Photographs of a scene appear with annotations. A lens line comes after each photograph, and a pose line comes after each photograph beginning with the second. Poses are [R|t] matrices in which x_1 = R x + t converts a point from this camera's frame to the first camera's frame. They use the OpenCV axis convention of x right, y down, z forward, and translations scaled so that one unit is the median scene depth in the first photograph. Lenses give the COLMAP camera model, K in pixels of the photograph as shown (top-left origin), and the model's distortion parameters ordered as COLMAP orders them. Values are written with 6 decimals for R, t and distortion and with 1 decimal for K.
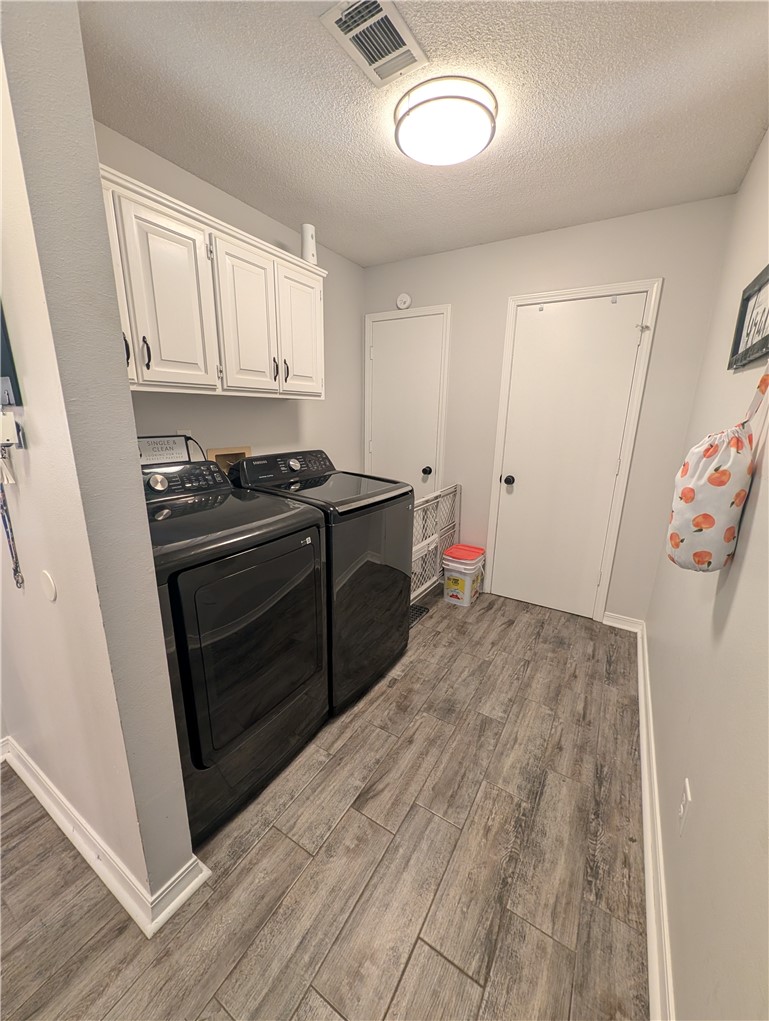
lens RADIAL K [[393.2, 0, 384.5], [0, 393.2, 513.2], [0, 0, 1]] dist [-0.001619, 0.000284]
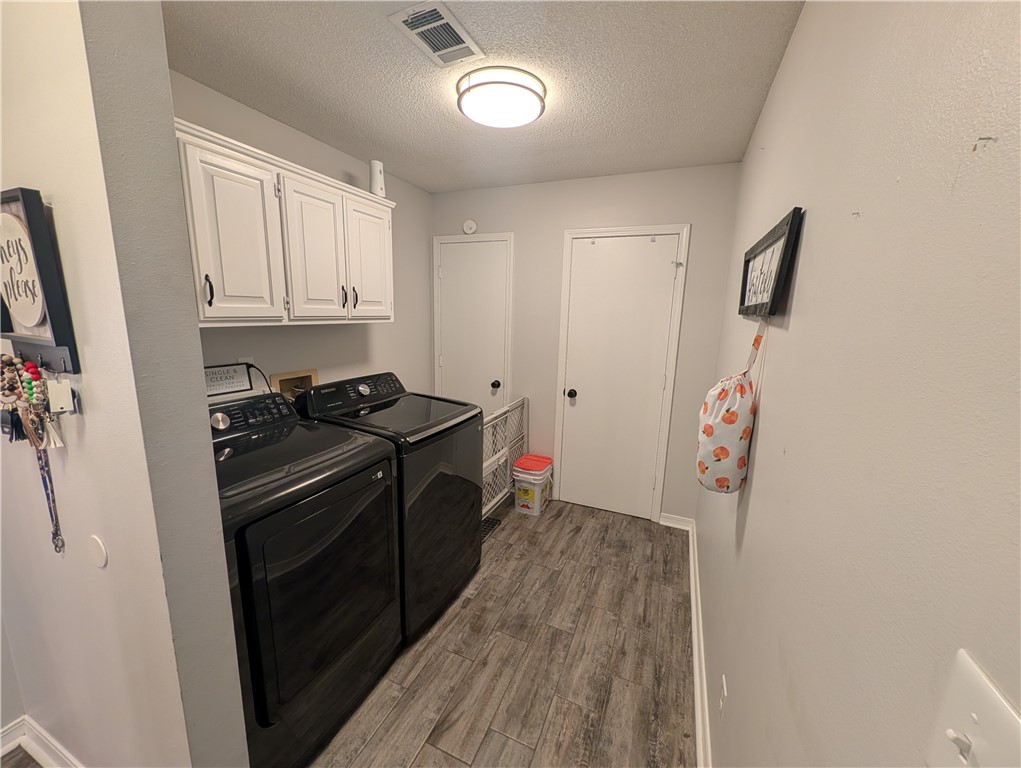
lens RADIAL K [[393.2, 0, 514.5], [0, 393.2, 383.8], [0, 0, 1]] dist [-0.001619, 0.000284]
pose [[0.988843, -0.018470, 0.147810, 0.006242], [0.028027, 0.997630, -0.062837, -0.088177], [-0.146299, 0.066279, 0.987018, -0.075659]]
